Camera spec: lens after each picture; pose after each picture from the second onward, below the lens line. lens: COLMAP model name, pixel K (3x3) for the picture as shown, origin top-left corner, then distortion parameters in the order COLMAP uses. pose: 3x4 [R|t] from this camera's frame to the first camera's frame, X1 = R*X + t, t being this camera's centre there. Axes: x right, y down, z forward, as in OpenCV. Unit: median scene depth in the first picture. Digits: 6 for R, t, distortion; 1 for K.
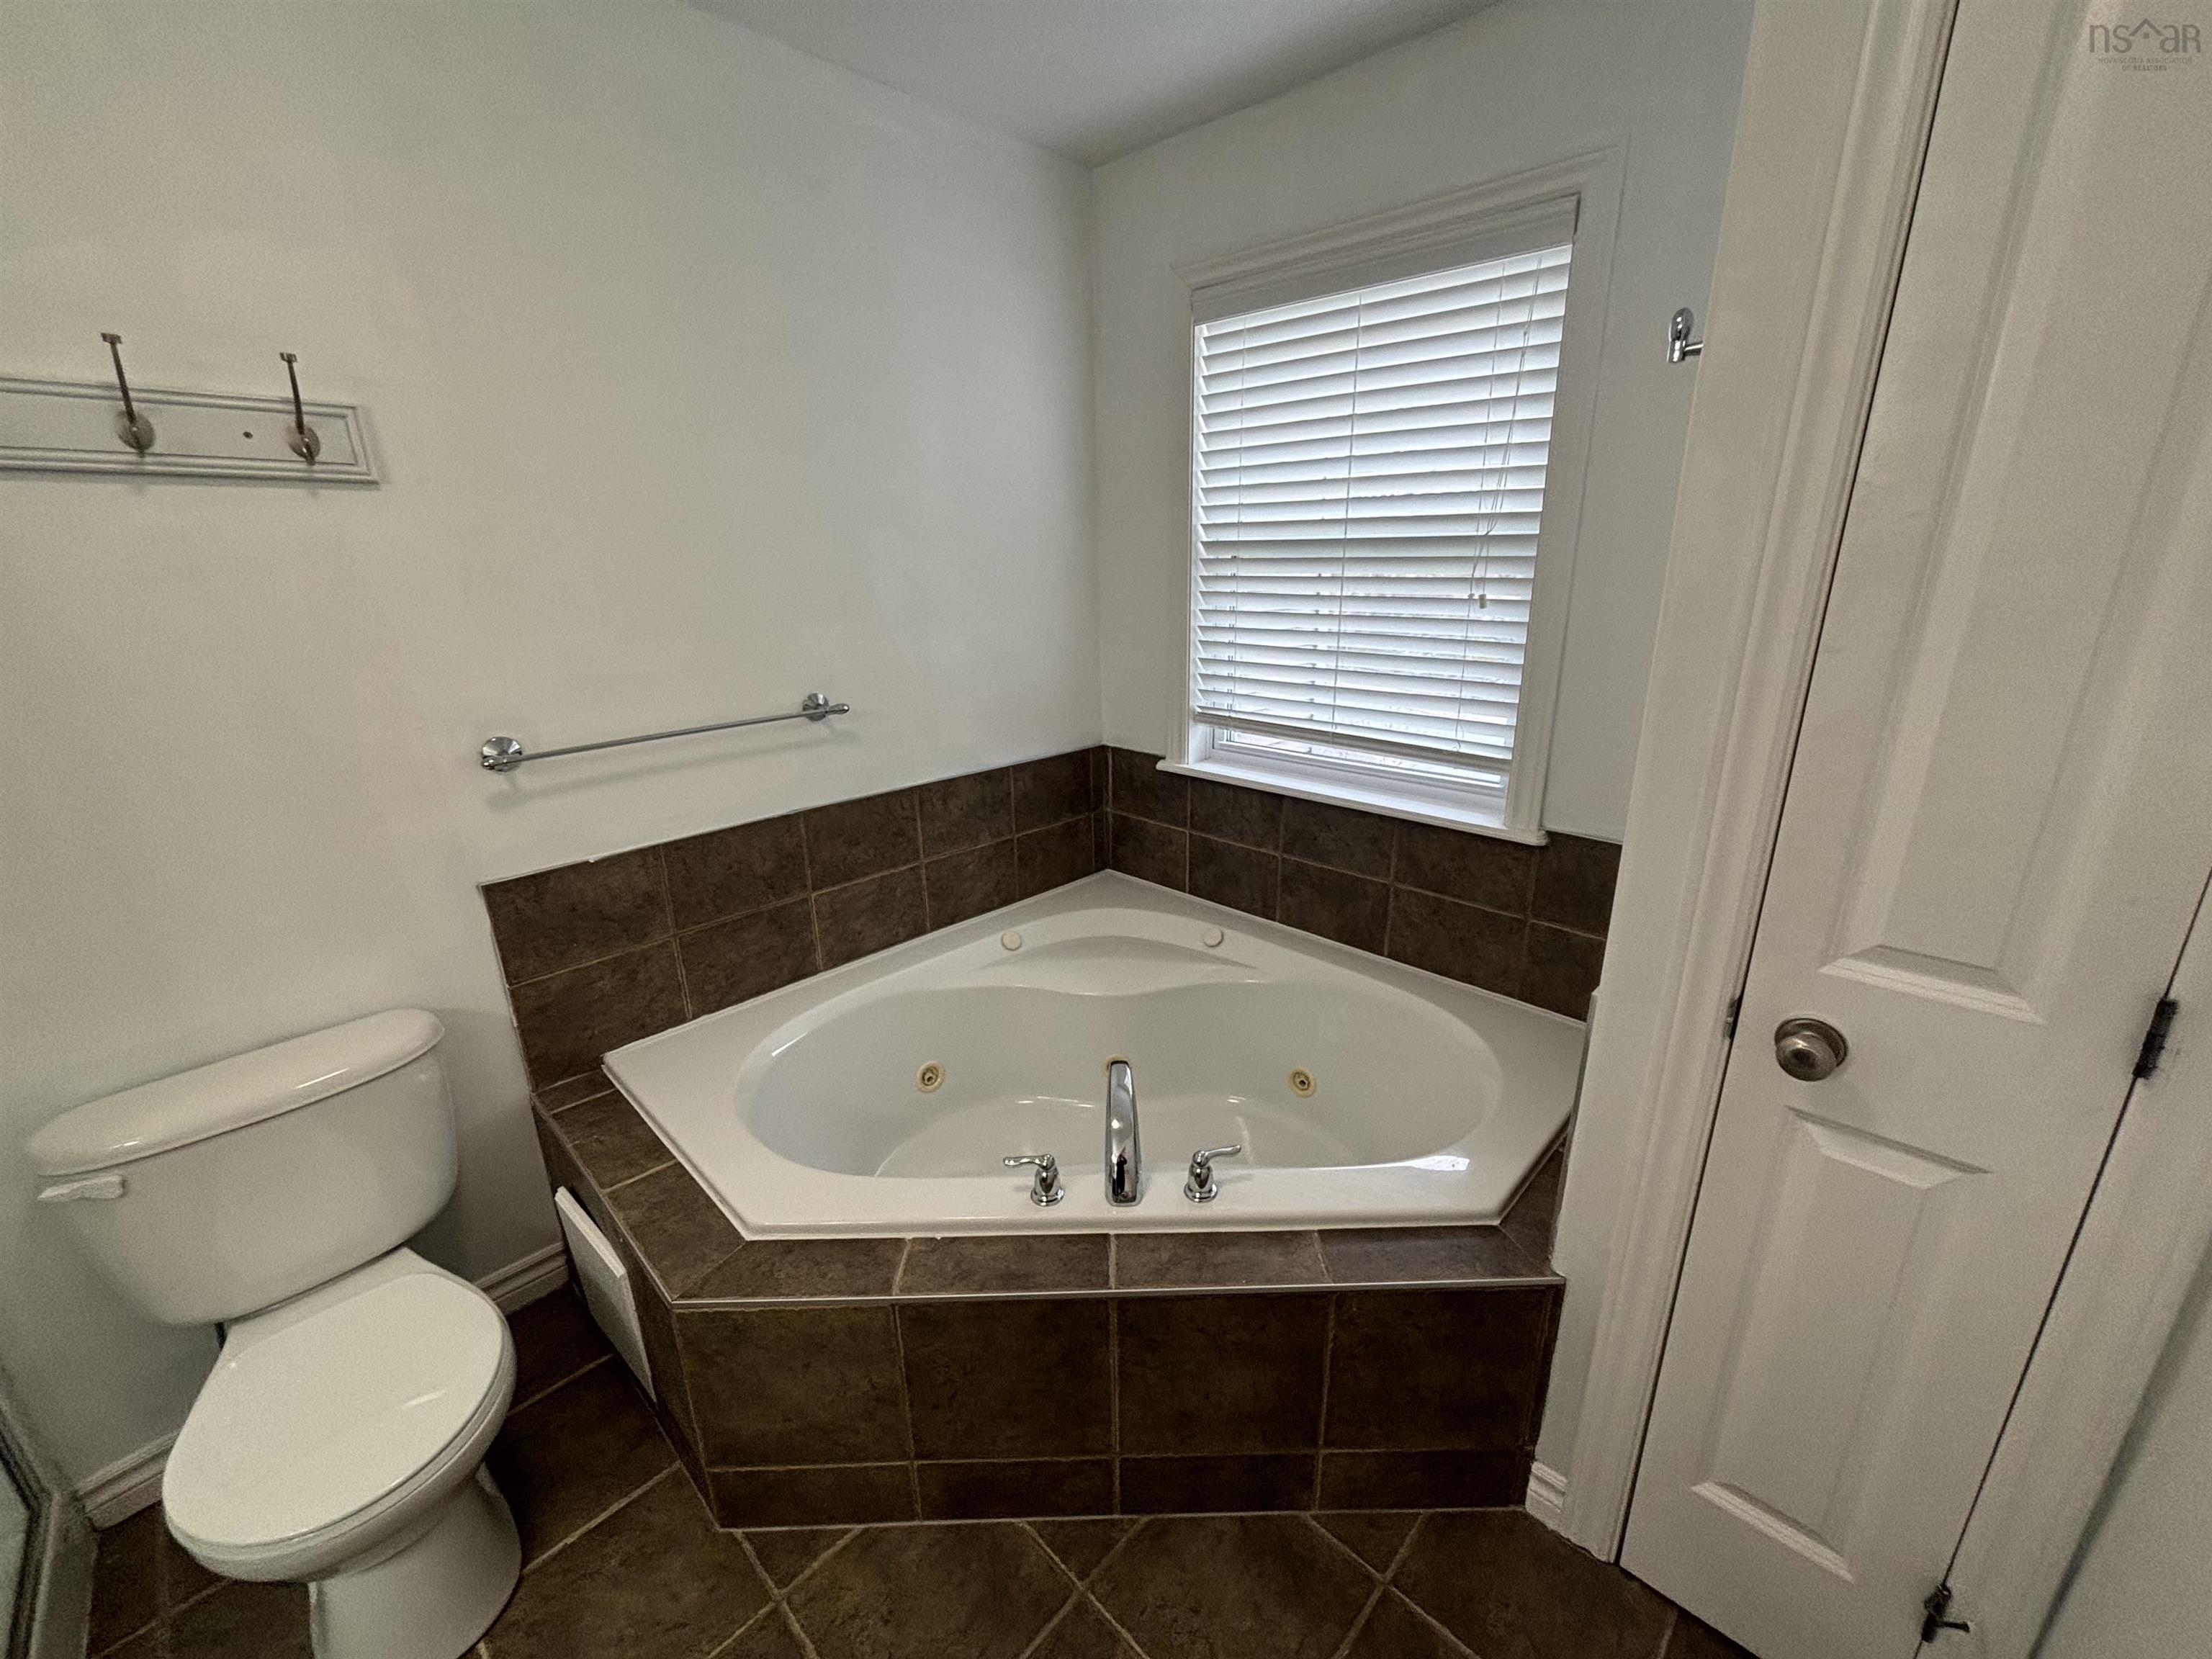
lens RADIAL K [[888.7, 0, 1106.0], [0, 888.7, 829.5], [0, 0, 1]] dist [0.000523, 0.000088]
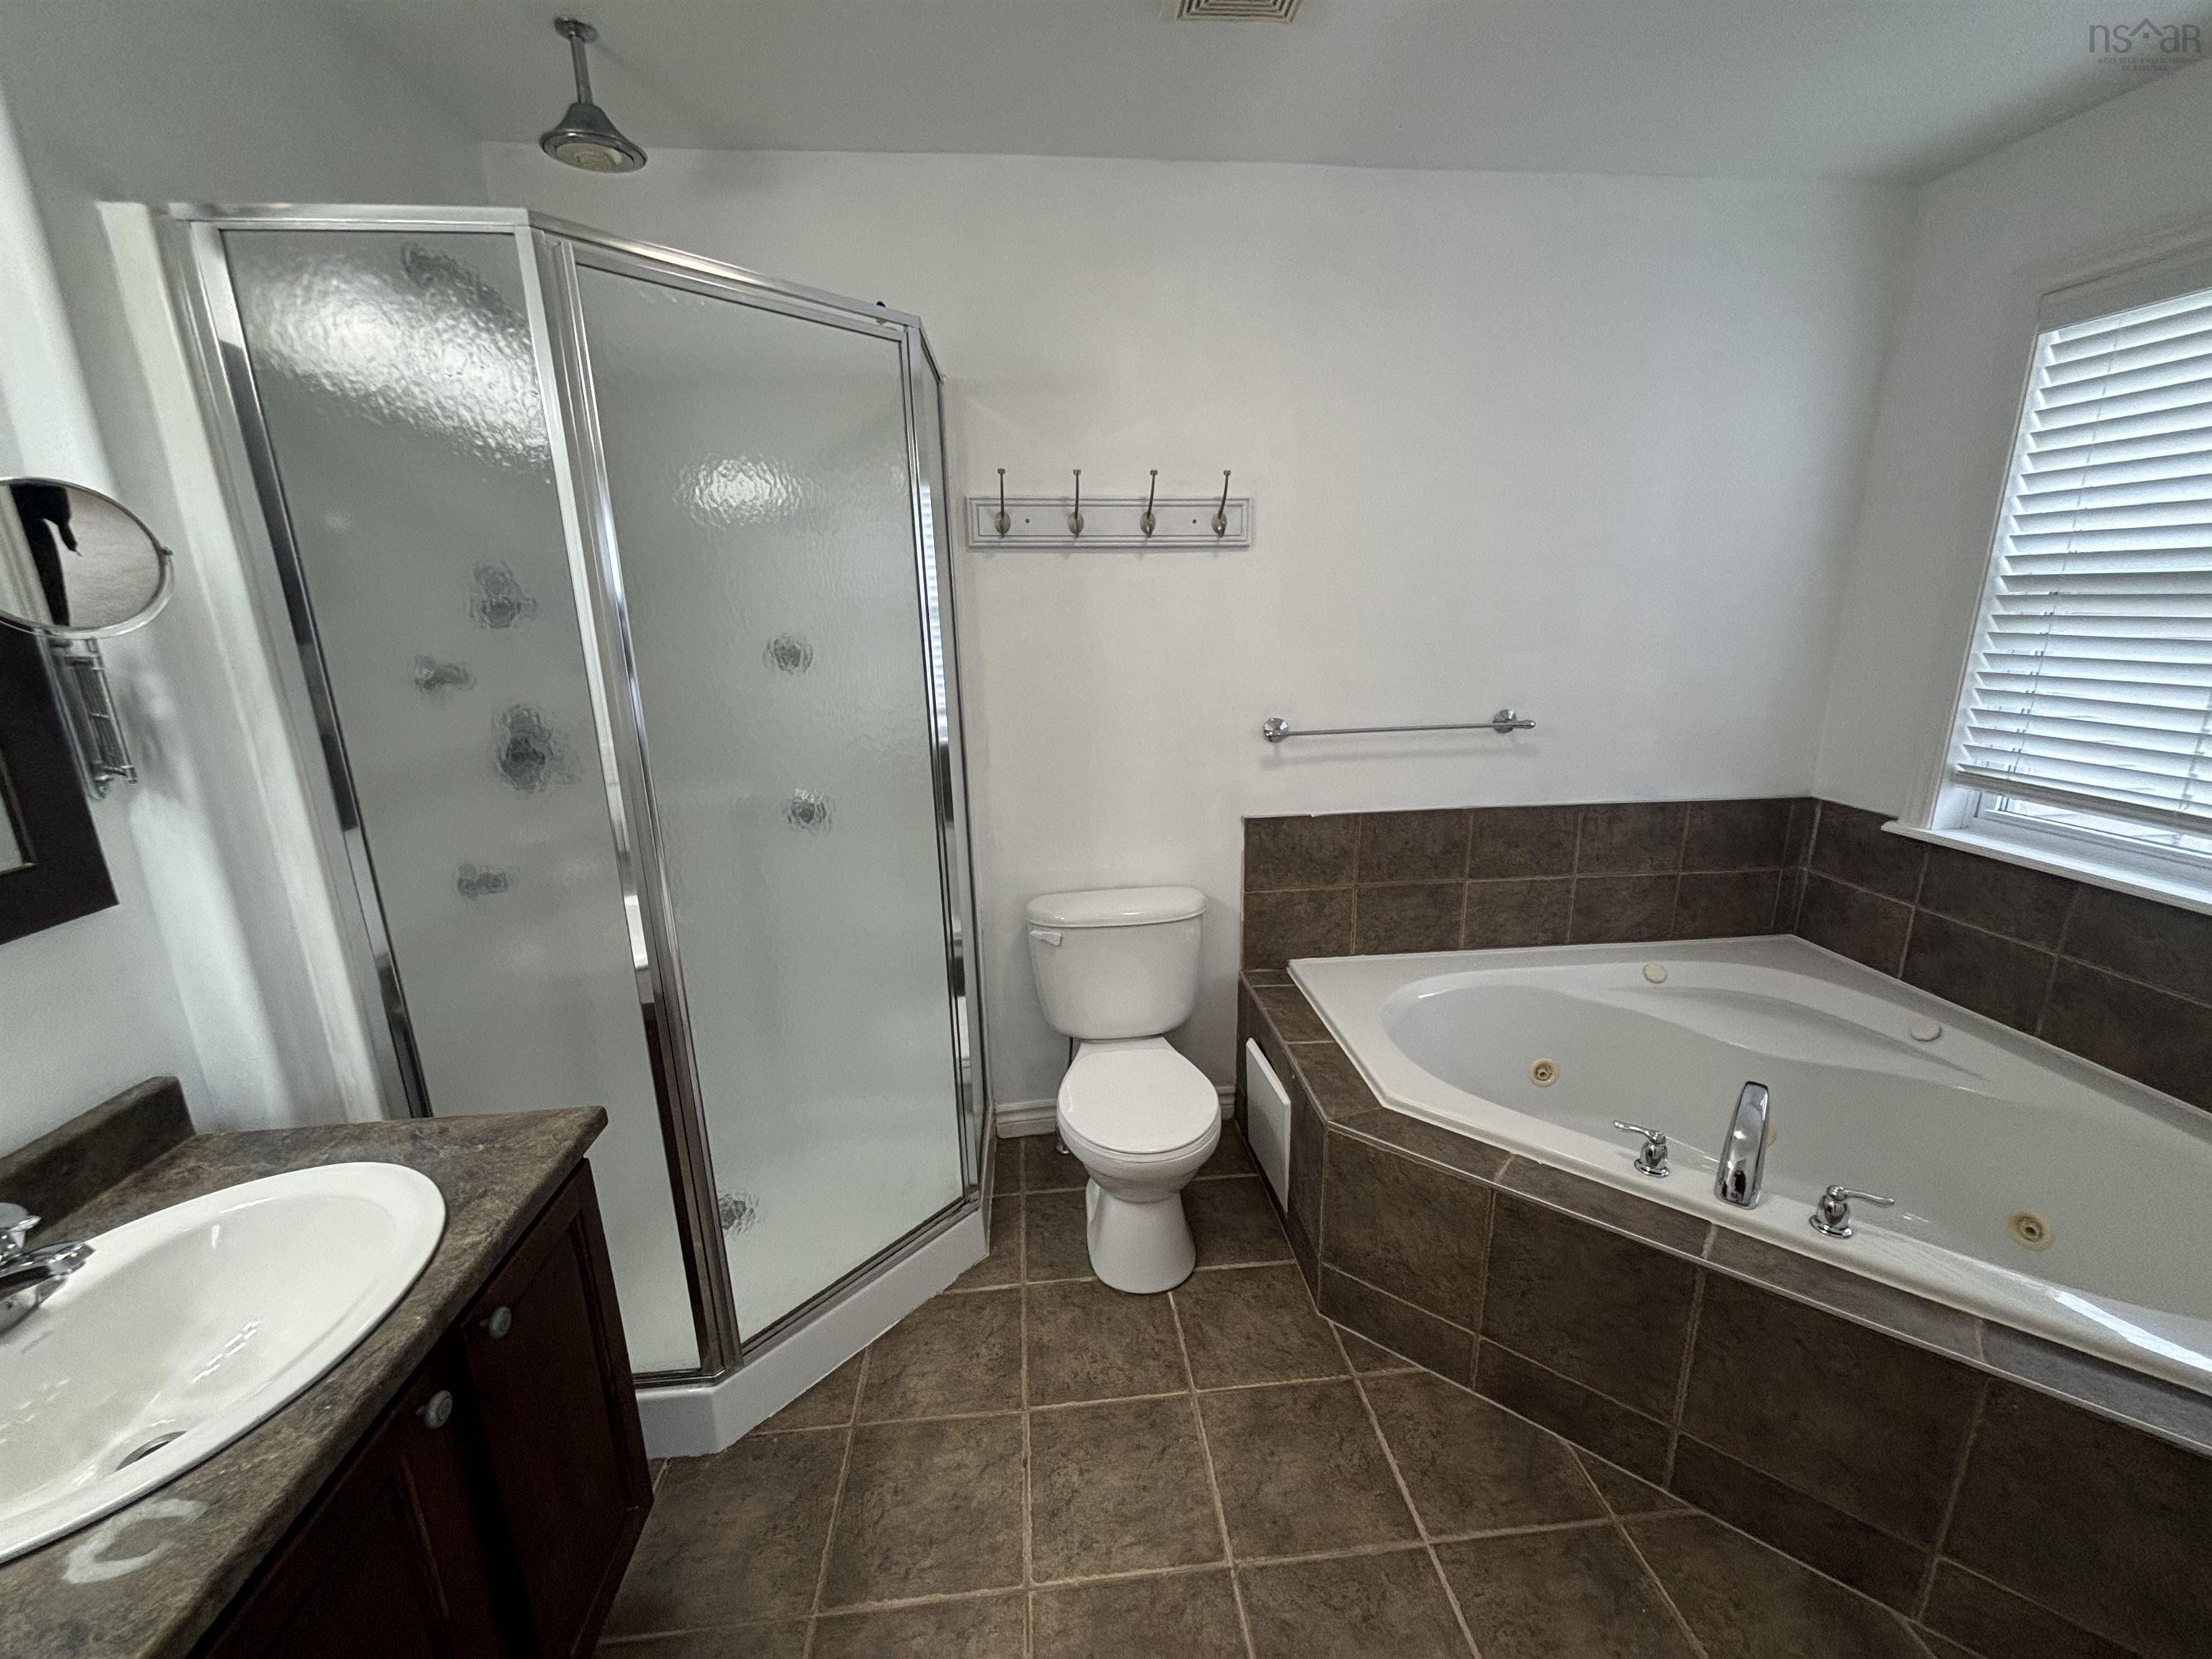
lens RADIAL K [[888.7, 0, 1106.0], [0, 888.7, 829.5], [0, 0, 1]] dist [0.000523, 0.000088]
pose [[0.762645, 0.164863, -0.625454, 0.025961], [-0.189630, 0.981471, 0.027481, 0.067957], [0.618395, 0.097646, 0.779777, -0.214140]]
